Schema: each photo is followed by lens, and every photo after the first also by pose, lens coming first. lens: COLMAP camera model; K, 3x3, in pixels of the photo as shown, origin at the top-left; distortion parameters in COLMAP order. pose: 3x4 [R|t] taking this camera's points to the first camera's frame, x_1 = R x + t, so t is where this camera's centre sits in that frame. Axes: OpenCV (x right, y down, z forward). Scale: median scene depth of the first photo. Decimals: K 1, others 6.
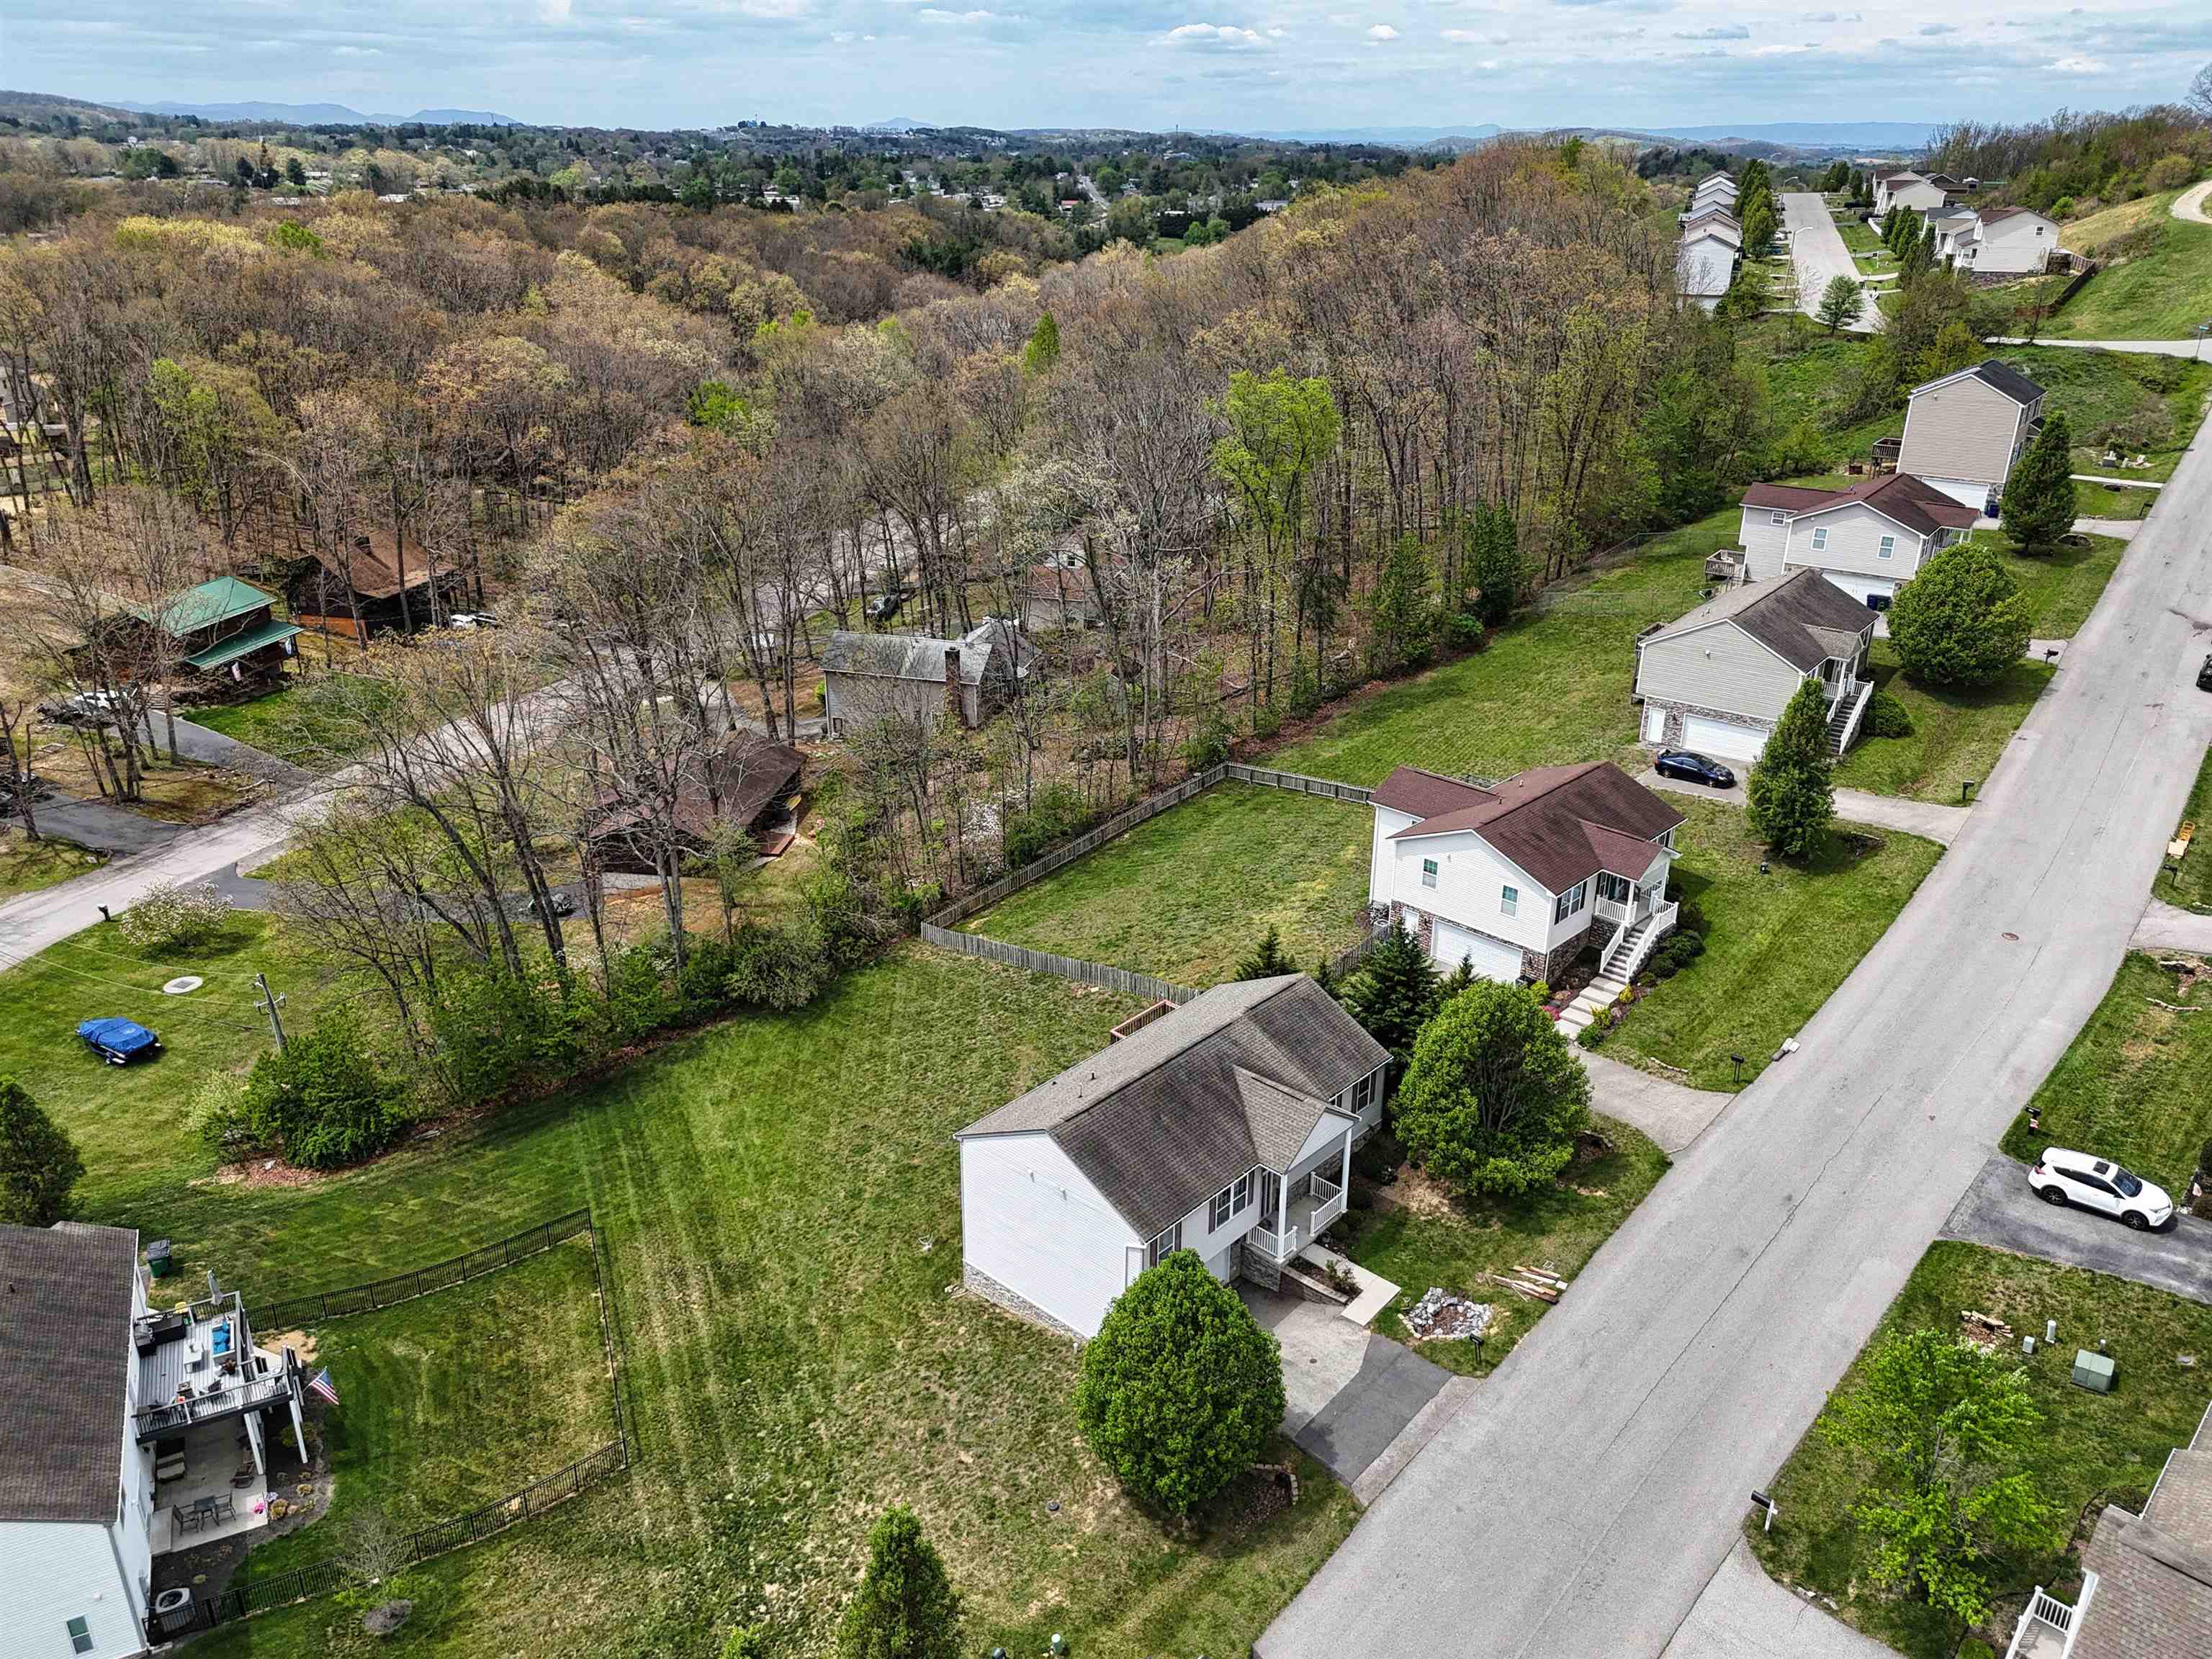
lens RADIAL K [[1639.2, 0, 1115.6], [0, 1639.2, 825.8], [0, 0, 1]] dist [0.059462, -0.046807]
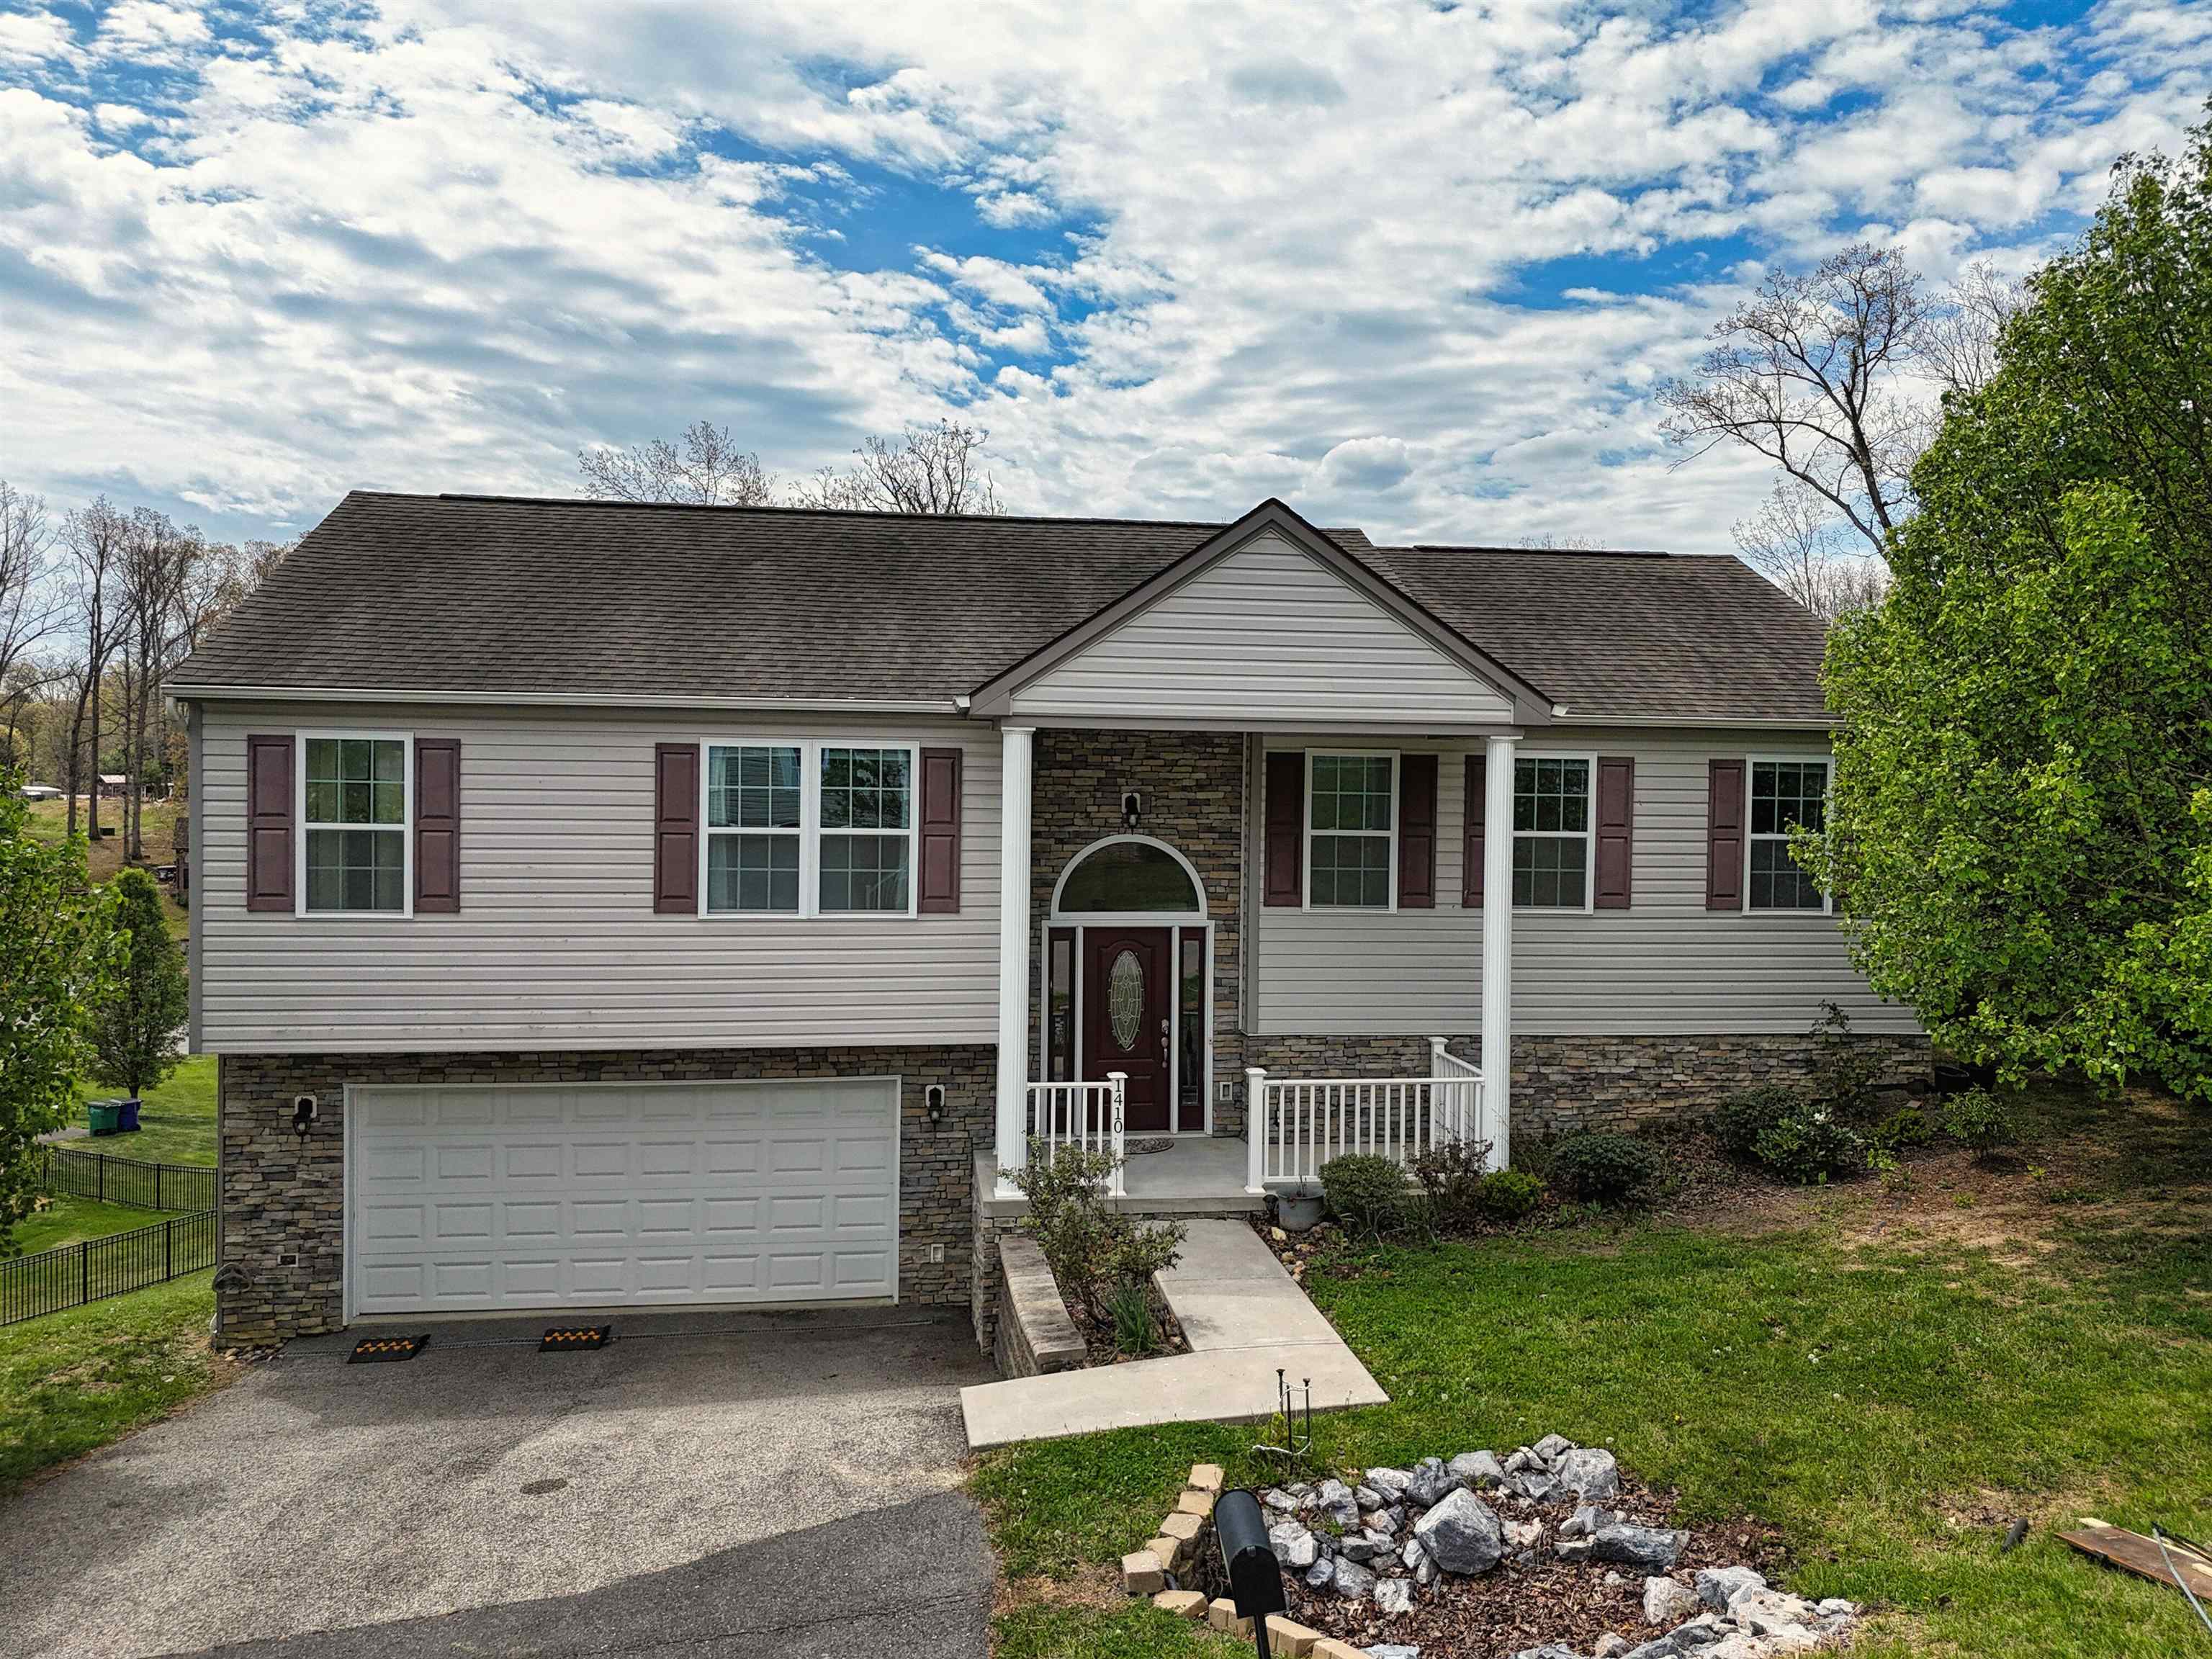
lens RADIAL K [[1639.2, 0, 1115.6], [0, 1639.2, 825.8], [0, 0, 1]] dist [0.059462, -0.046807]
pose [[0.759961, 0.011562, -0.649866, 0.256792], [-0.254899, 0.925048, -0.281624, 0.280228], [0.597901, 0.379673, 0.705948, 0.847346]]
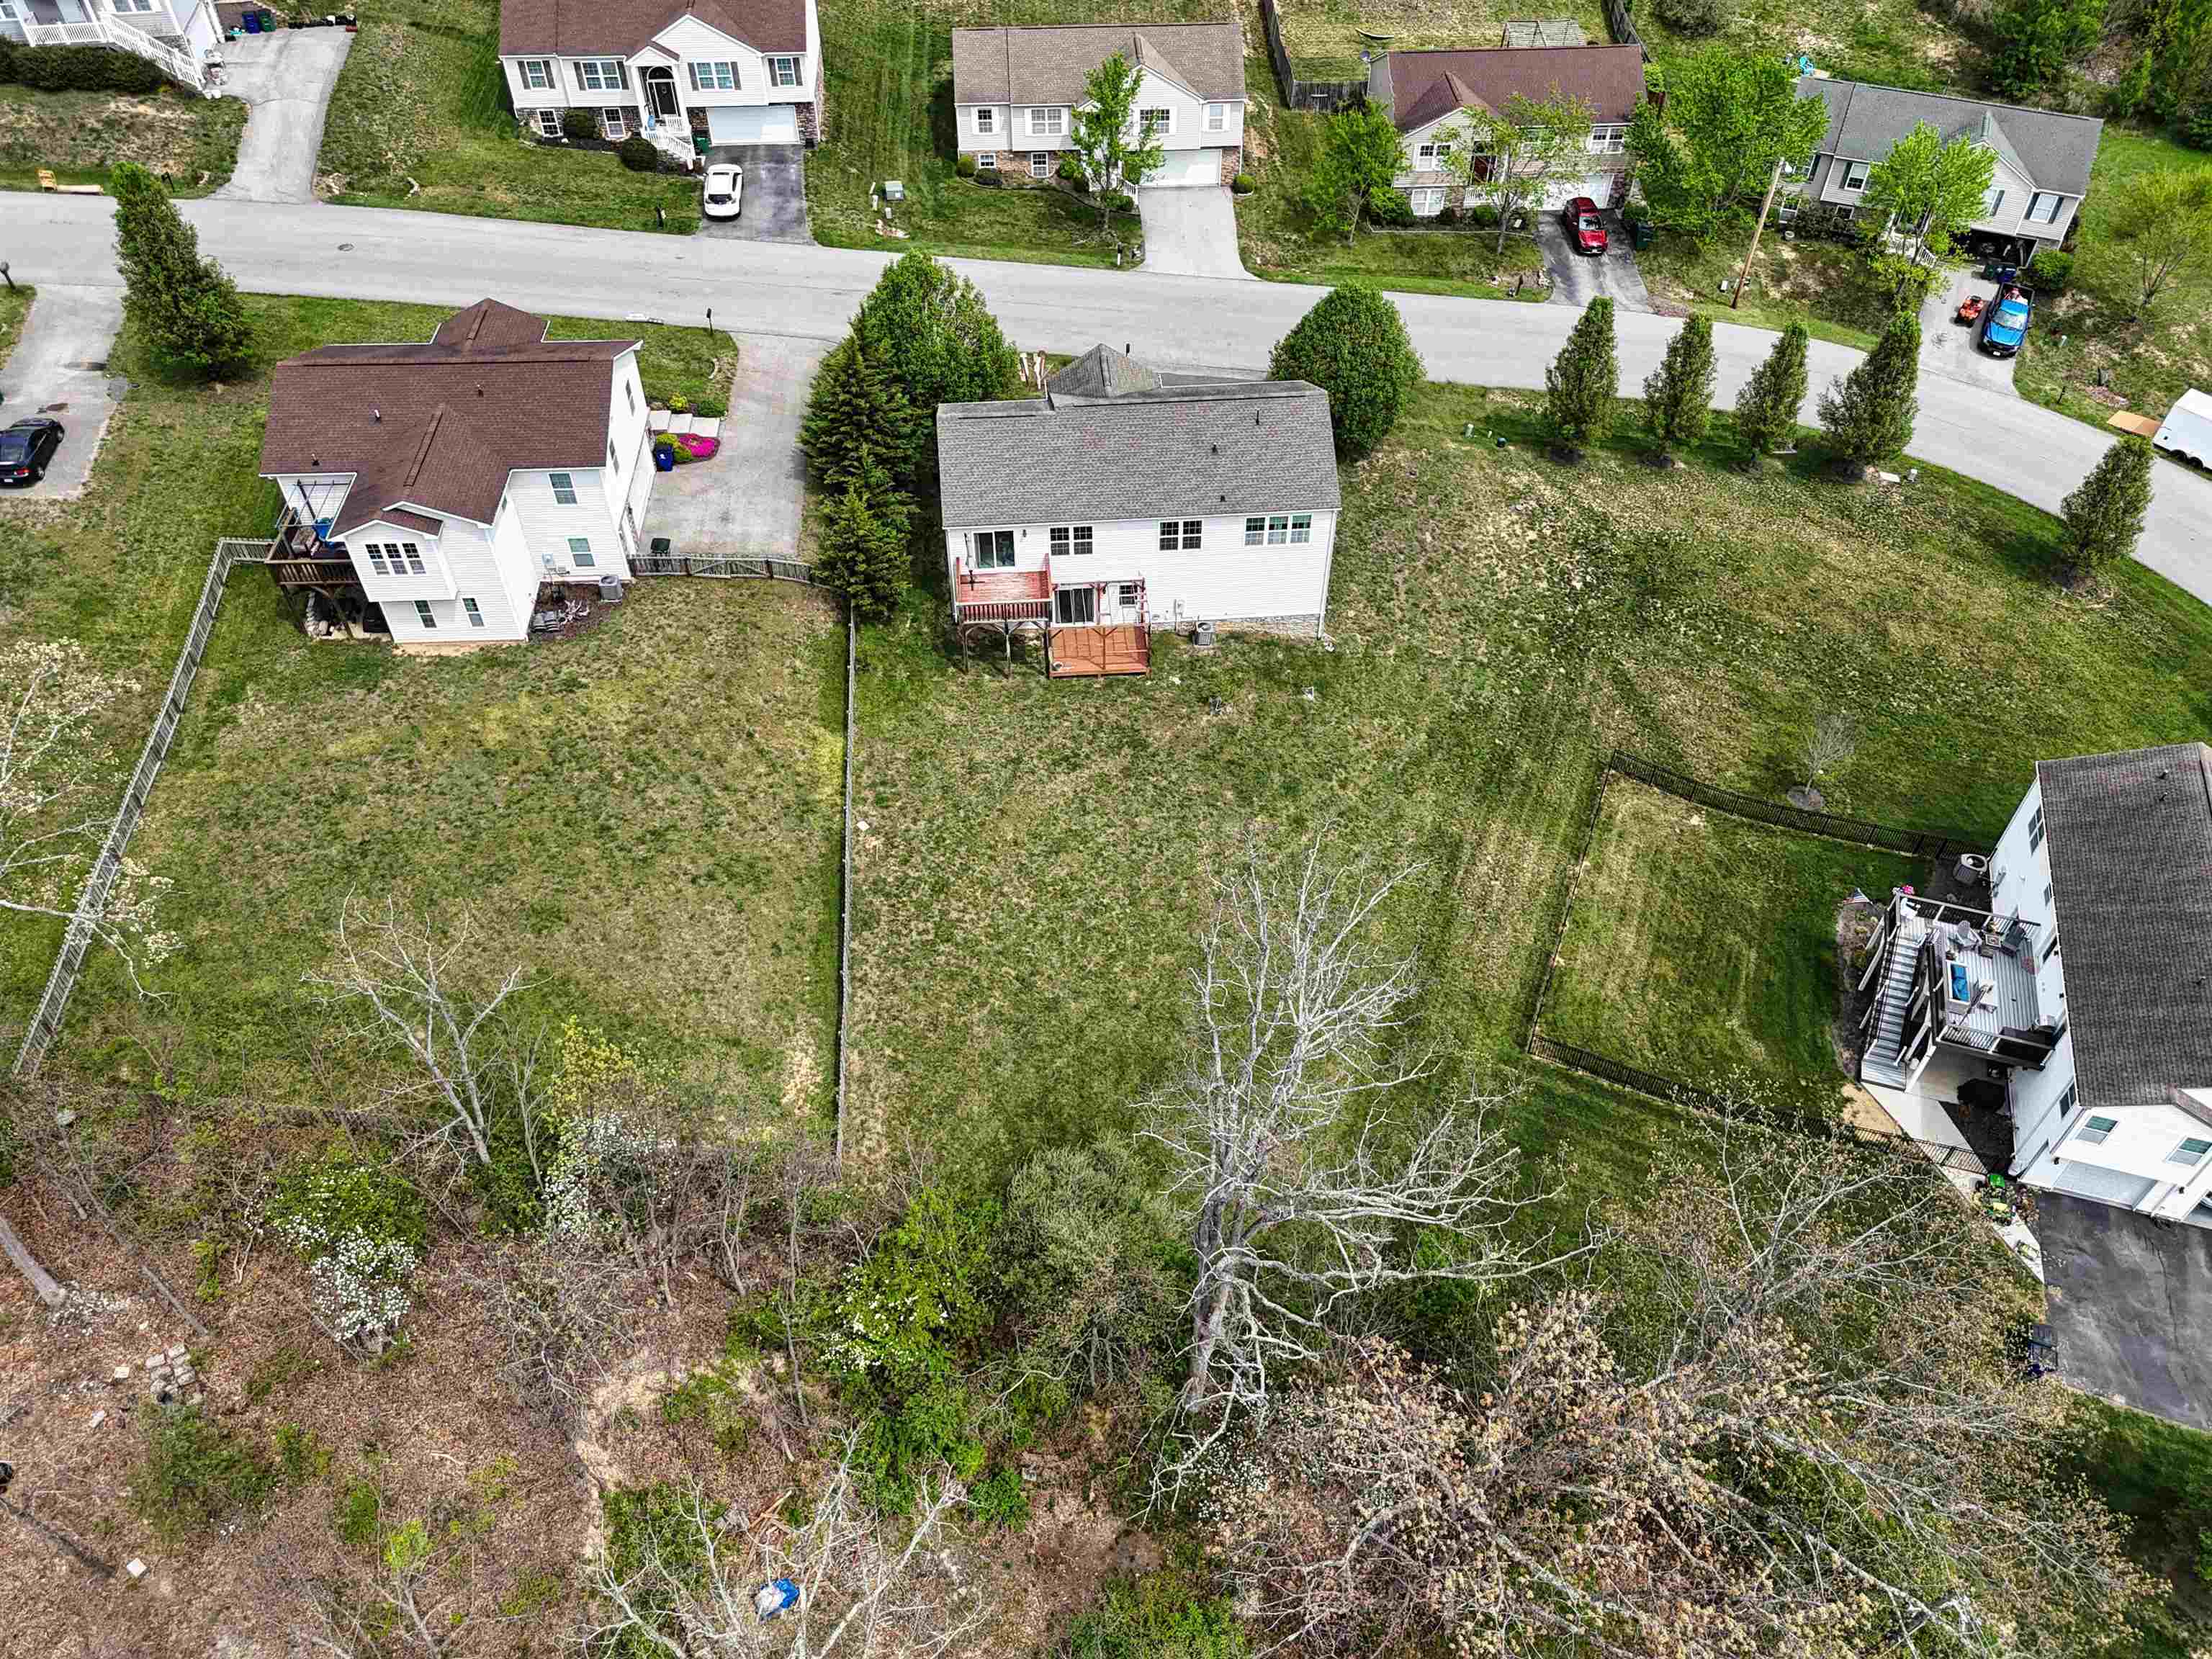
lens RADIAL K [[1633.5, 0, 1106.0], [0, 1633.5, 829.5], [0, 0, 1]] dist [0.067400, -0.060270]
pose [[-0.722597, -0.506117, 0.470849, -0.609337], [0.262781, 0.428887, 0.864293, -0.700363], [-0.639374, 0.748266, -0.176915, 1.470300]]
